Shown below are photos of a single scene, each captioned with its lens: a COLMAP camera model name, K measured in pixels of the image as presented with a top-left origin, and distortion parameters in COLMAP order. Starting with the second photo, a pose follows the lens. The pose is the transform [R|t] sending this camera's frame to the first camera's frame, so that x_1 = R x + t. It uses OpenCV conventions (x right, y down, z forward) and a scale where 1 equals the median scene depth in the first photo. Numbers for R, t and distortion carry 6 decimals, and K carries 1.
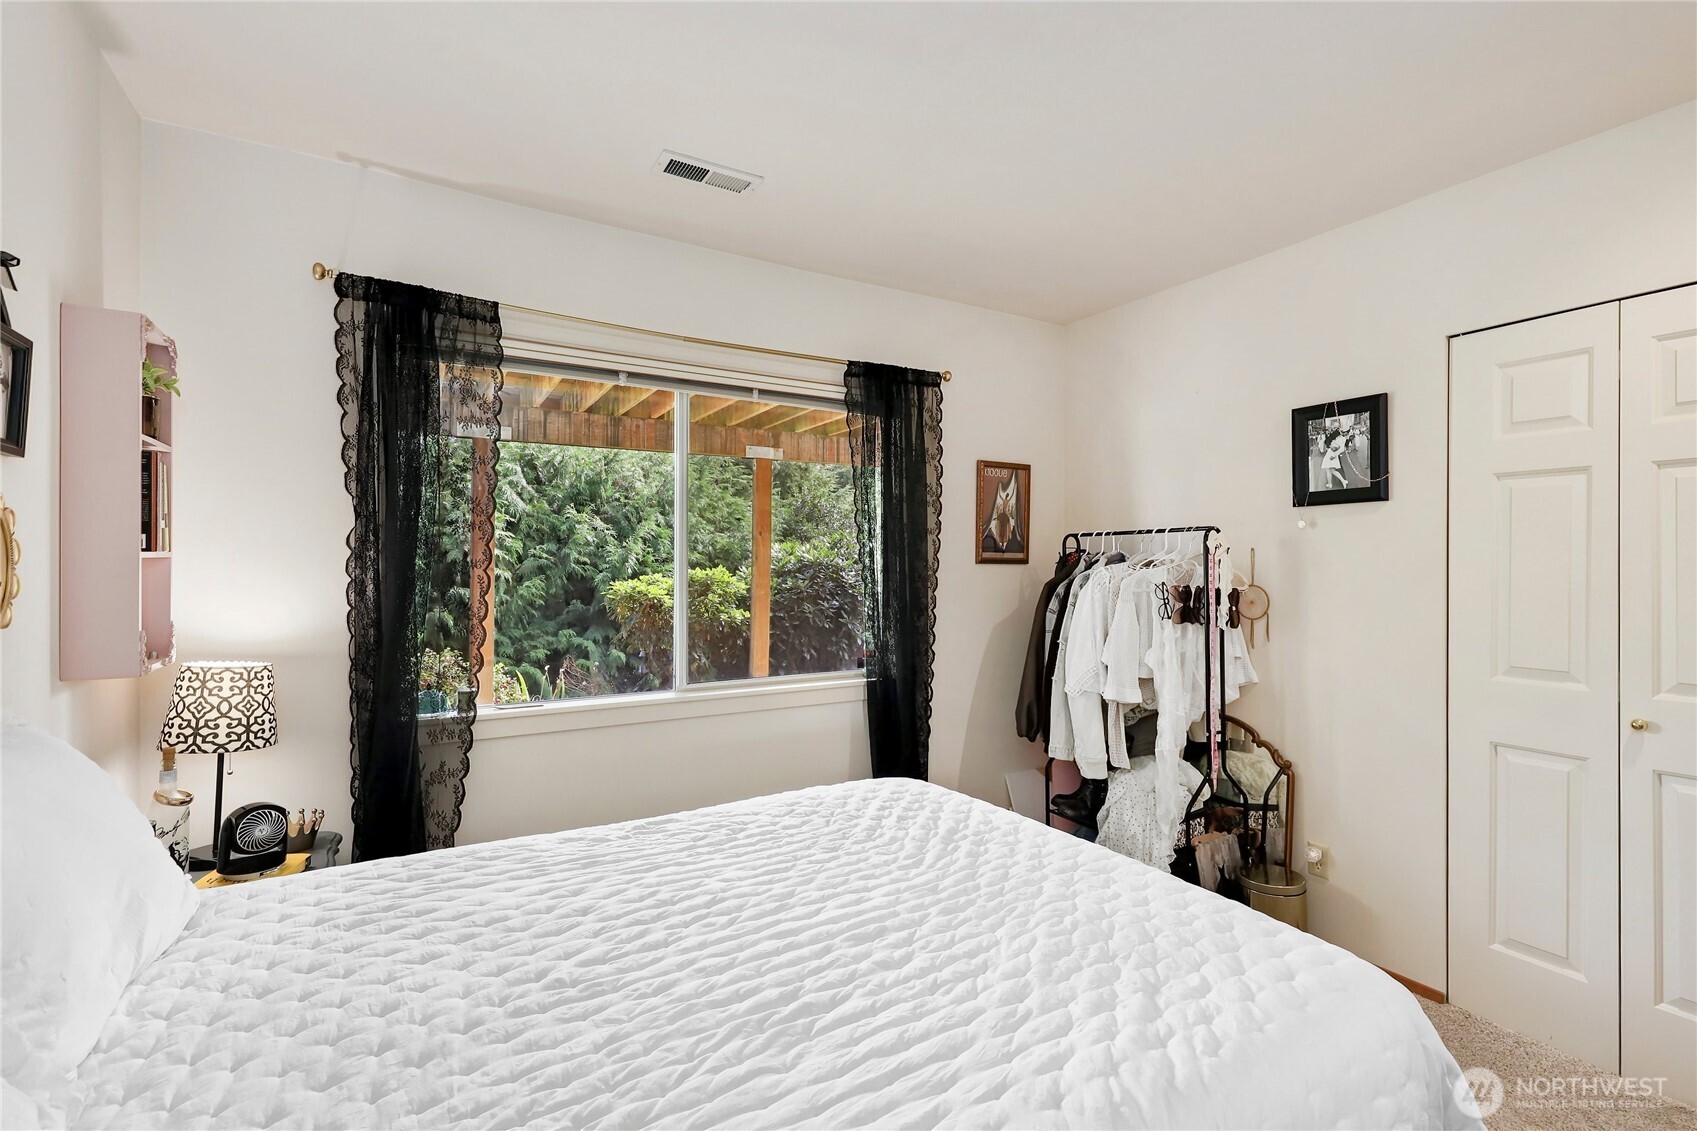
lens RADIAL K [[762.0, 0, 851.4], [0, 762.0, 565.1], [0, 0, 1]] dist [0.012135, -0.001374]
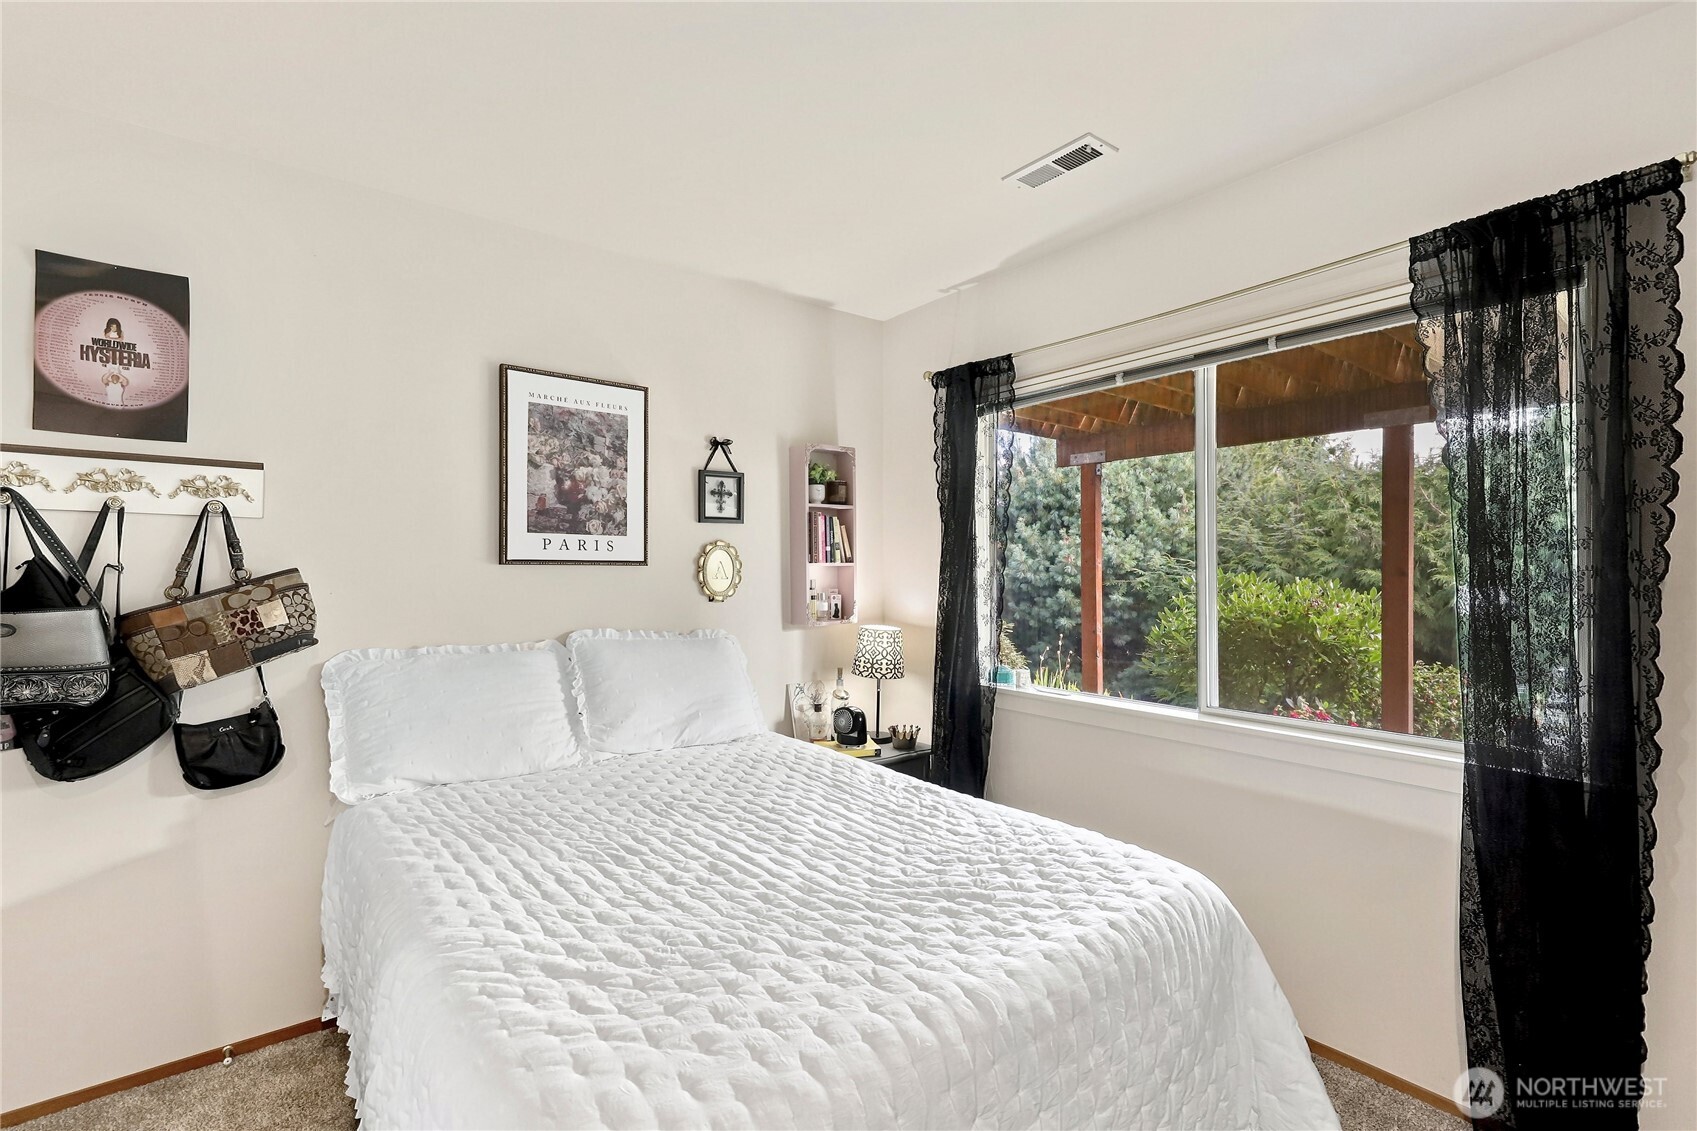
lens RADIAL K [[762.0, 0, 851.4], [0, 762.0, 565.1], [0, 0, 1]] dist [0.012135, -0.001374]
pose [[0.127096, -0.008441, -0.991854, 1.058431], [0.002885, 0.999963, -0.008140, 0.004458], [0.991886, -0.001827, 0.127116, 0.879730]]
